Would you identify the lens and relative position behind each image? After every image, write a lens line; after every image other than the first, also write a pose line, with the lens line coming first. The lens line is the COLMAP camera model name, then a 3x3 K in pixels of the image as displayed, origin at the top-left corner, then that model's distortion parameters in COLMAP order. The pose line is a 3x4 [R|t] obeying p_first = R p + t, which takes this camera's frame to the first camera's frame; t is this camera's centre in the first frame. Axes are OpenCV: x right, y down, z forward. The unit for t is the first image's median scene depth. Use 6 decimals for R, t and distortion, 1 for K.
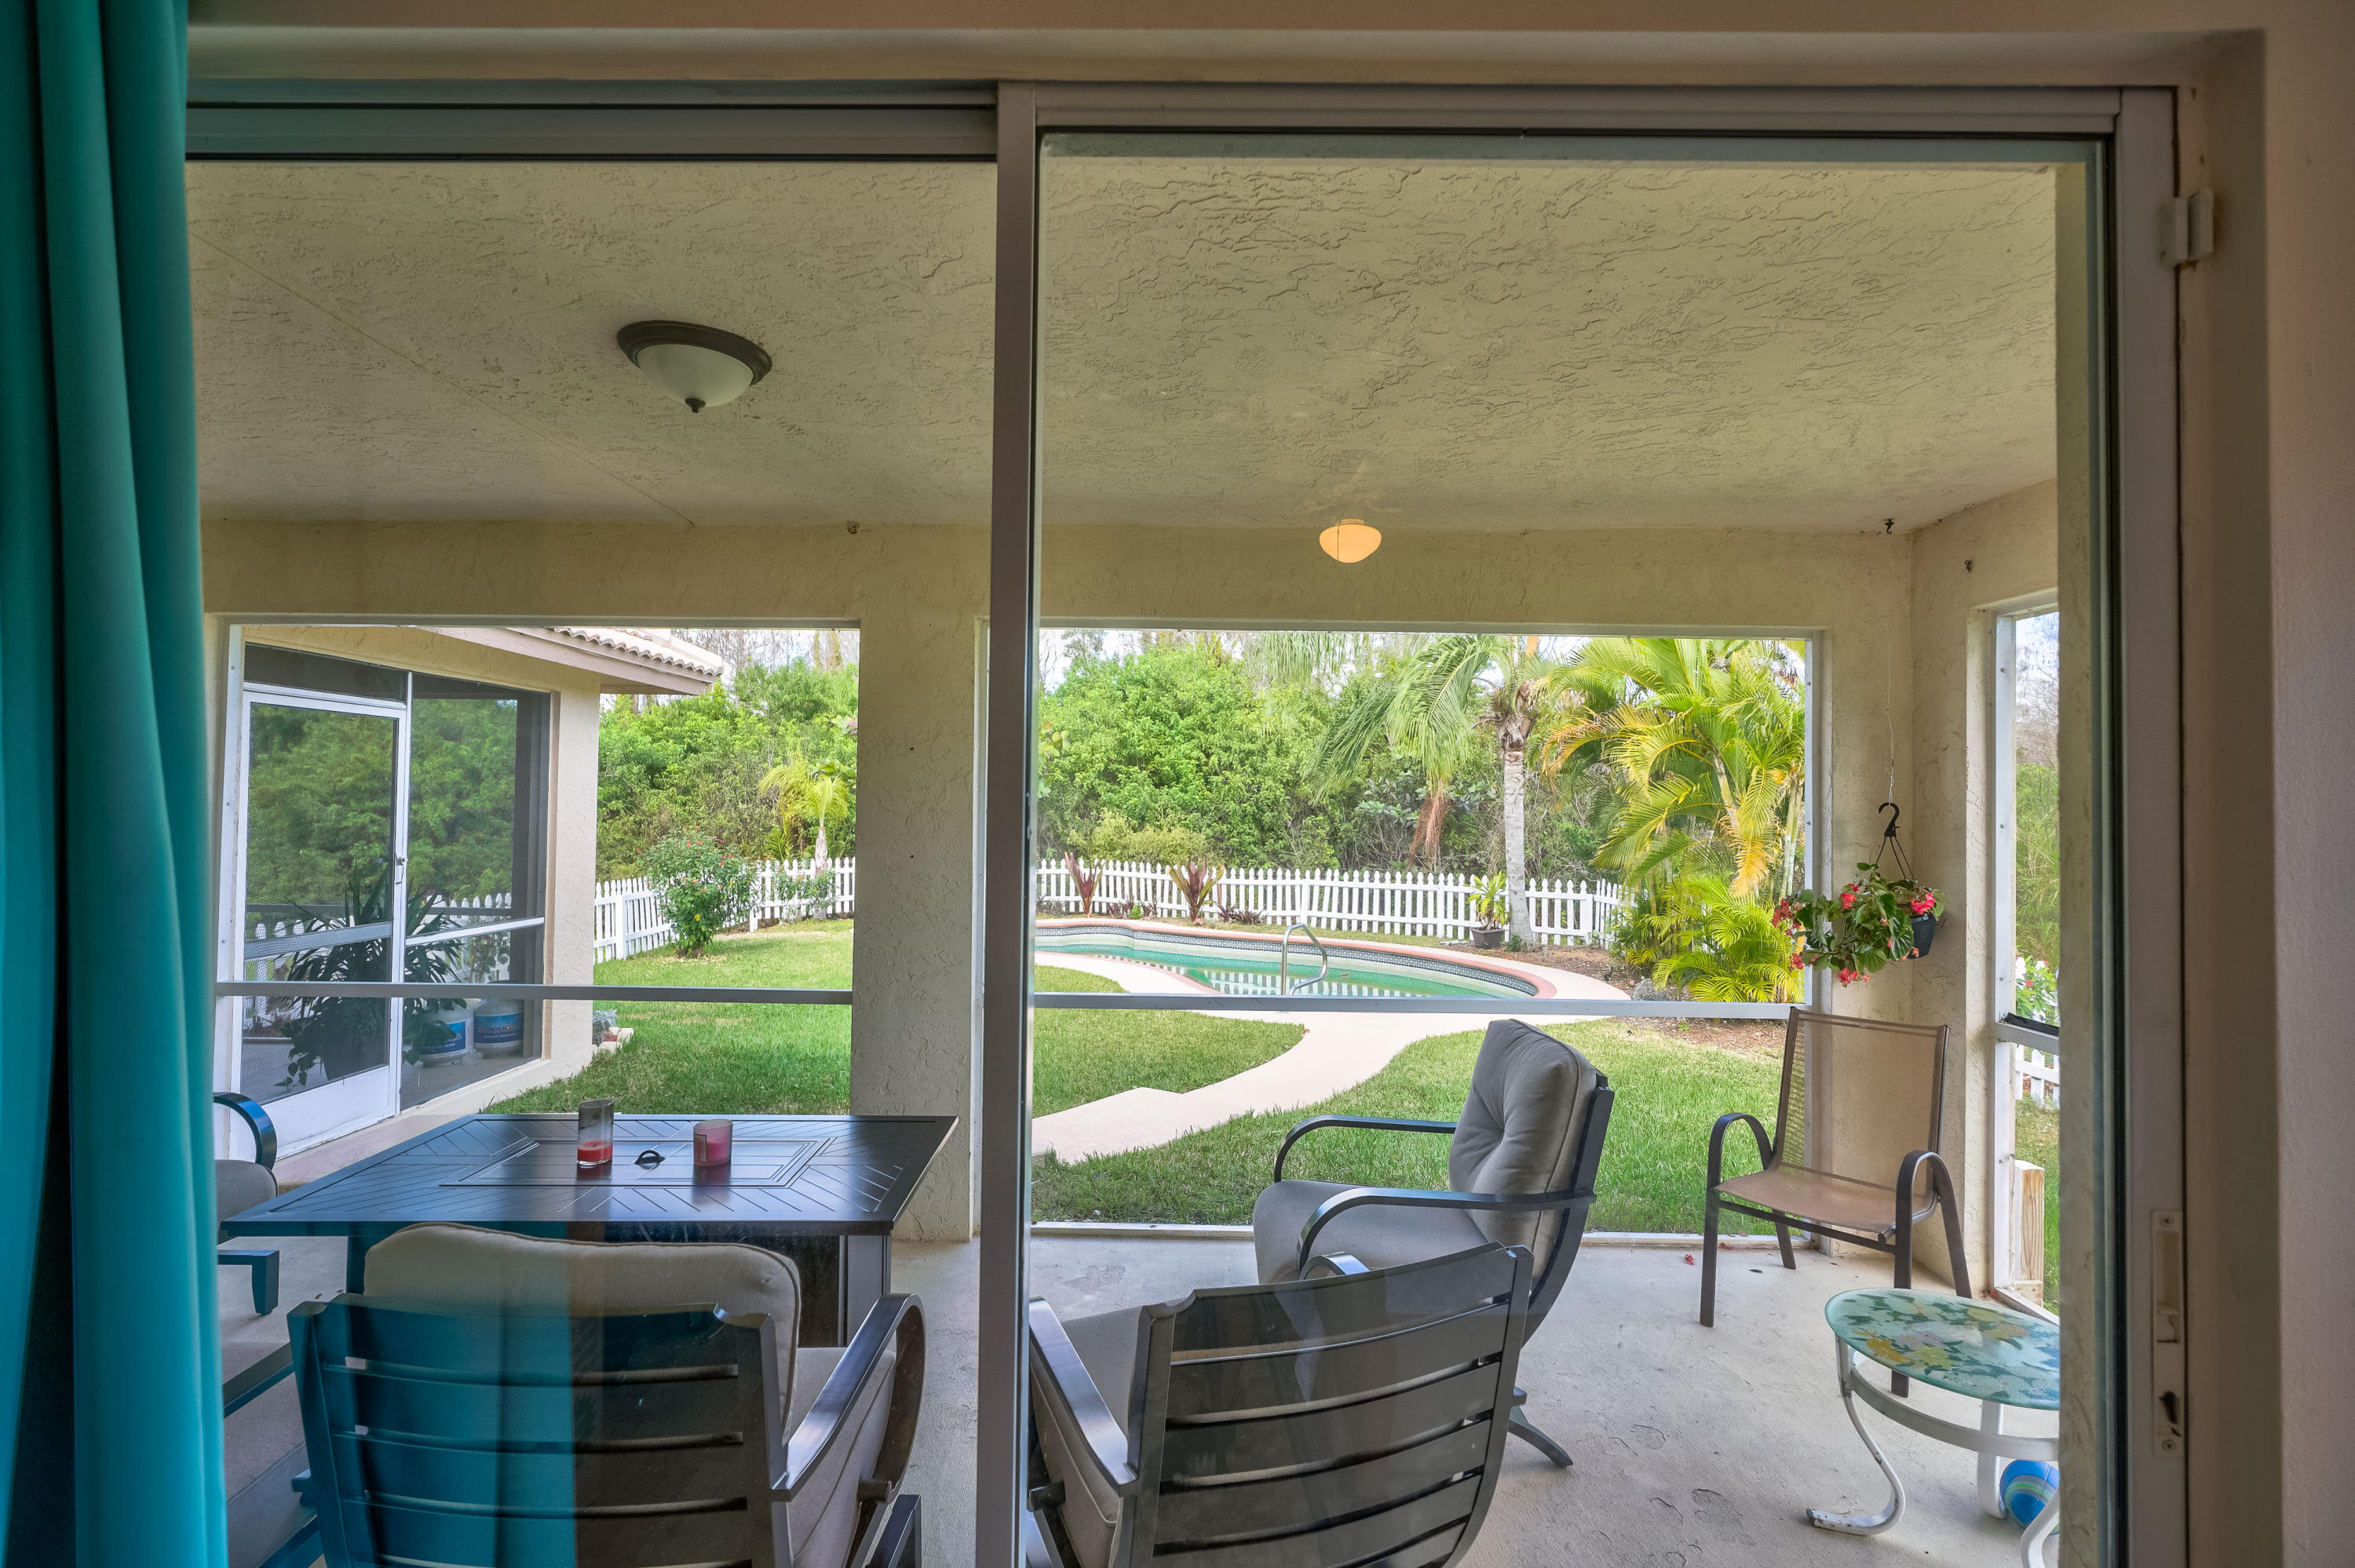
lens RADIAL K [[1052.5, 0, 1175.0], [0, 1052.5, 789.9], [0, 0, 1]] dist [-0.003379, 0.000170]
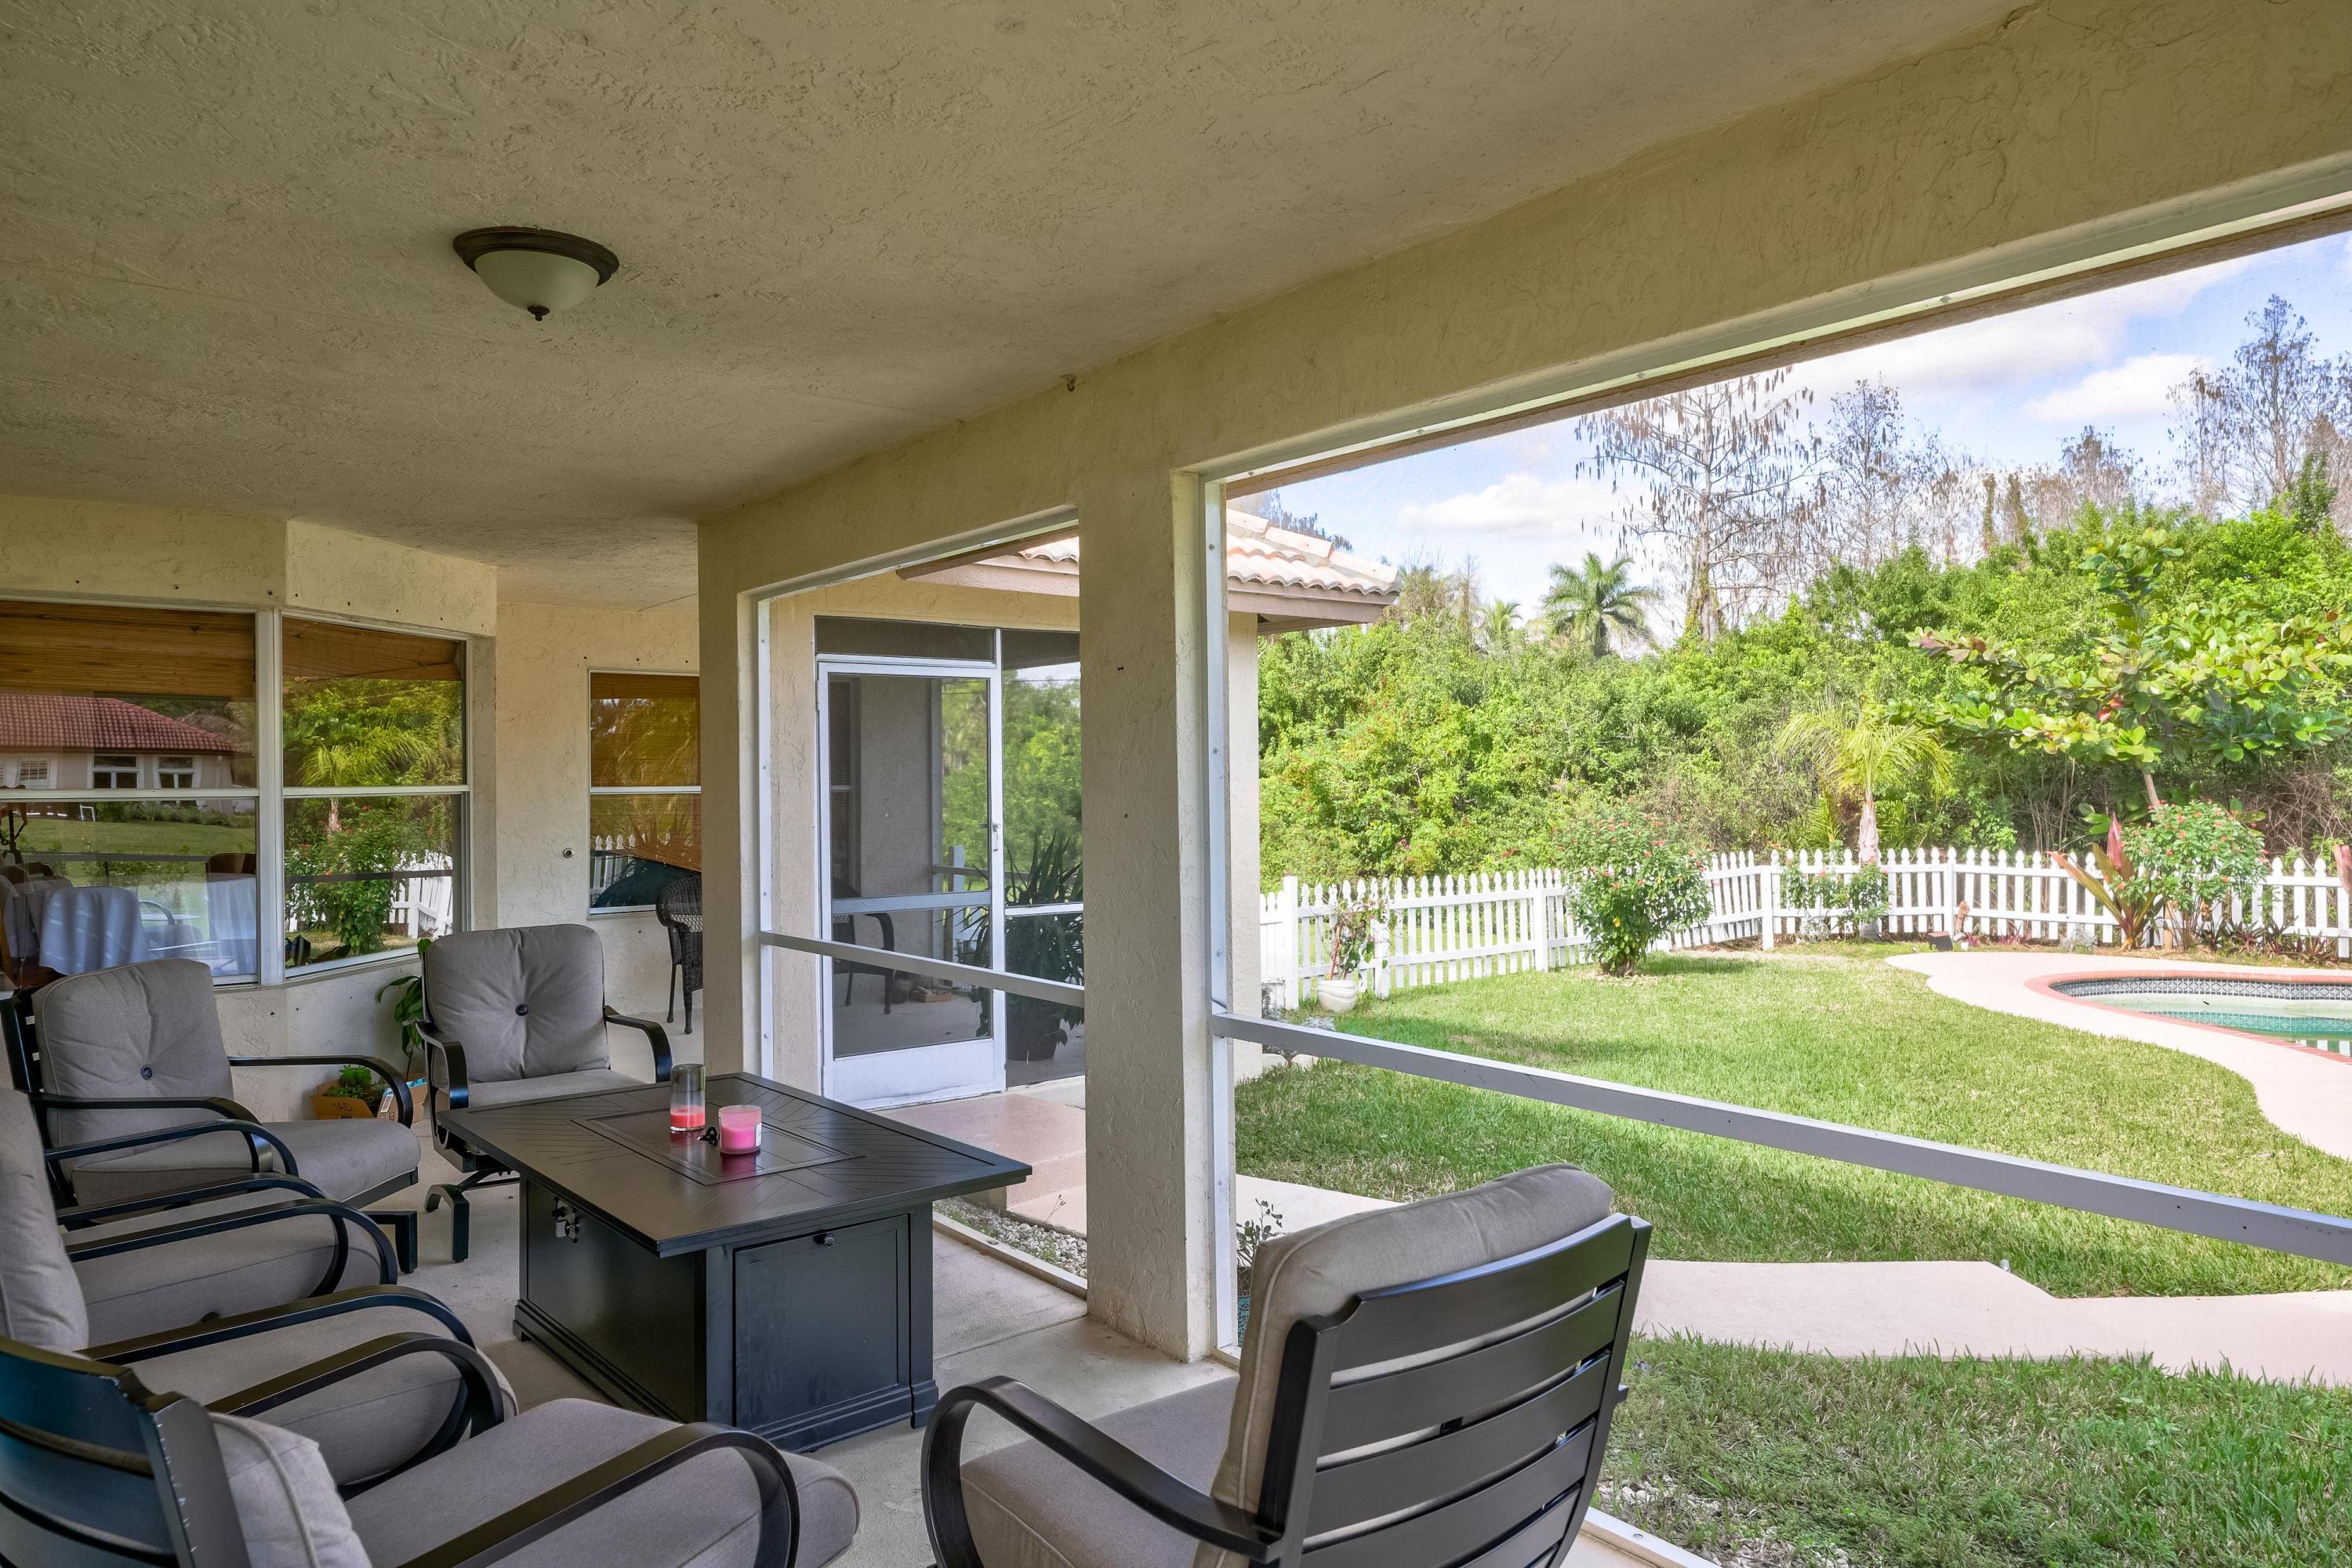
lens RADIAL K [[1470.2, 0, 1162.5], [0, 1470.2, 791.1], [0, 0, 1]] dist [-0.007905, 0.000732]
pose [[0.628747, -0.010951, -0.777533, 0.111543], [0.029351, 0.999523, 0.009656, 0.007215], [0.777056, -0.028892, 0.628768, 0.076199]]
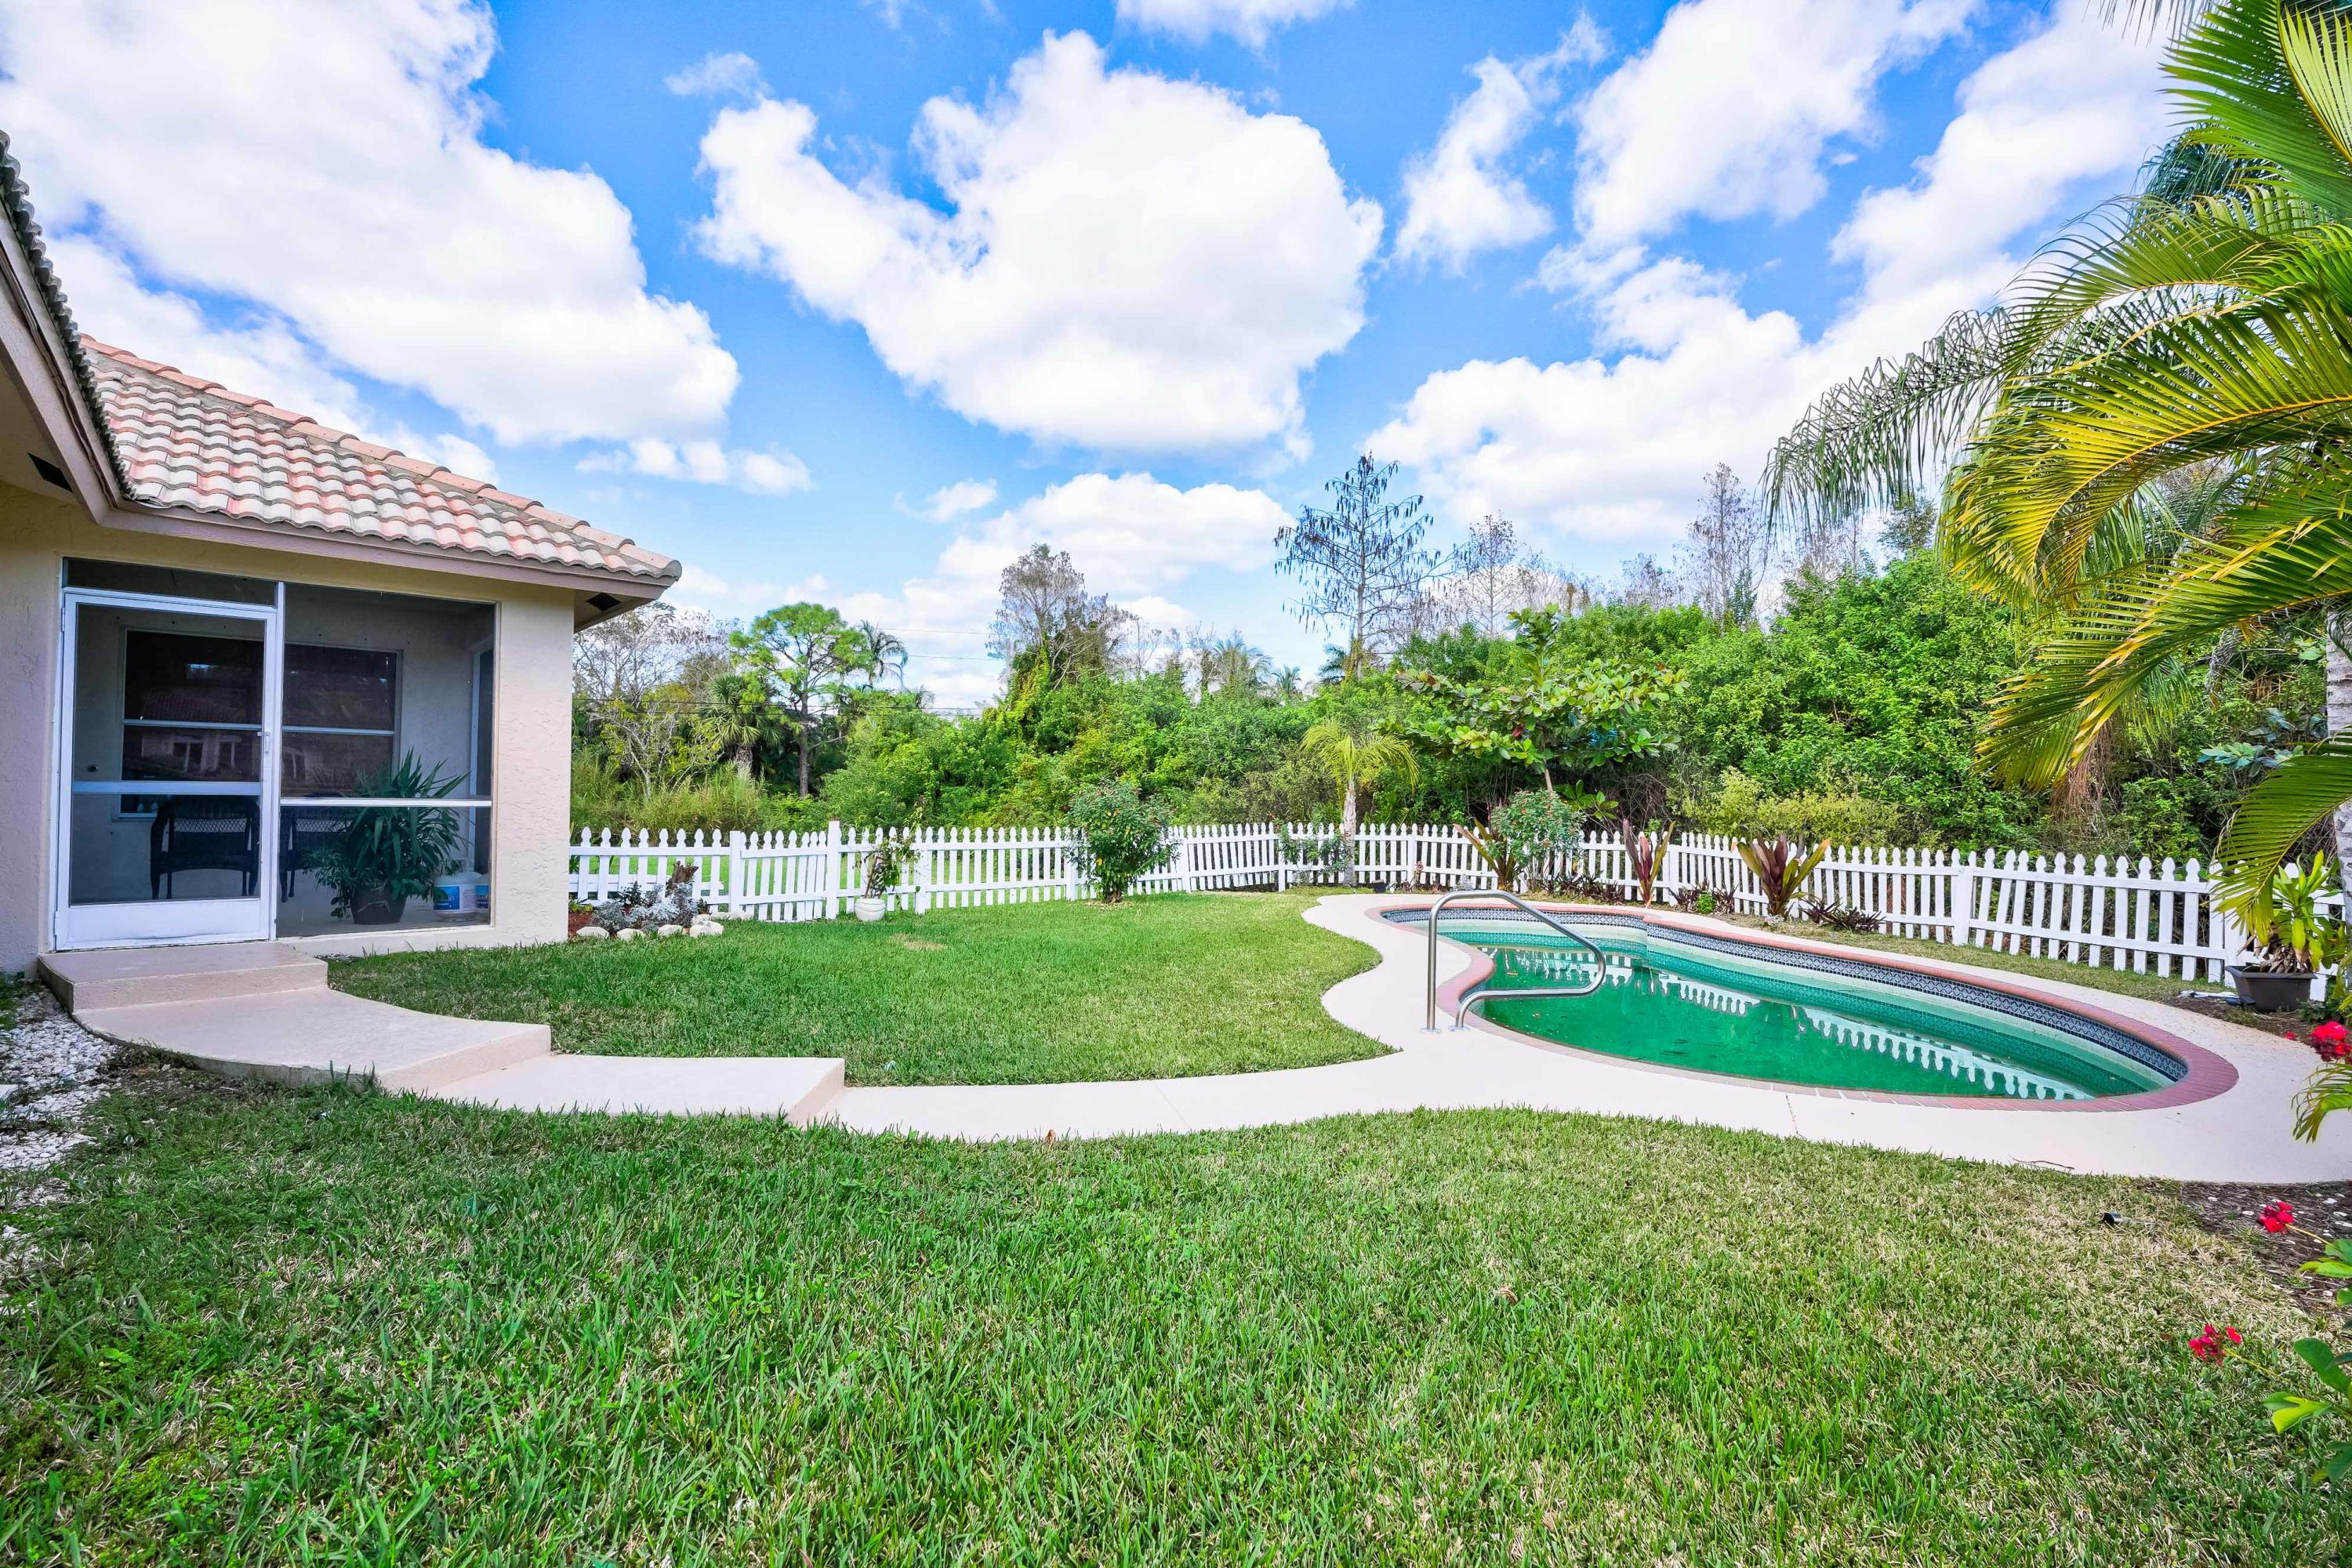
lens RADIAL K [[1051.3, 0, 1163.1], [0, 1051.3, 762.7], [0, 0, 1]] dist [-0.003379, 0.000170]
pose [[0.685279, -0.024127, -0.727881, 0.244011], [0.006169, 0.999608, -0.027326, 0.039050], [0.728255, 0.014236, 0.685159, 0.254786]]
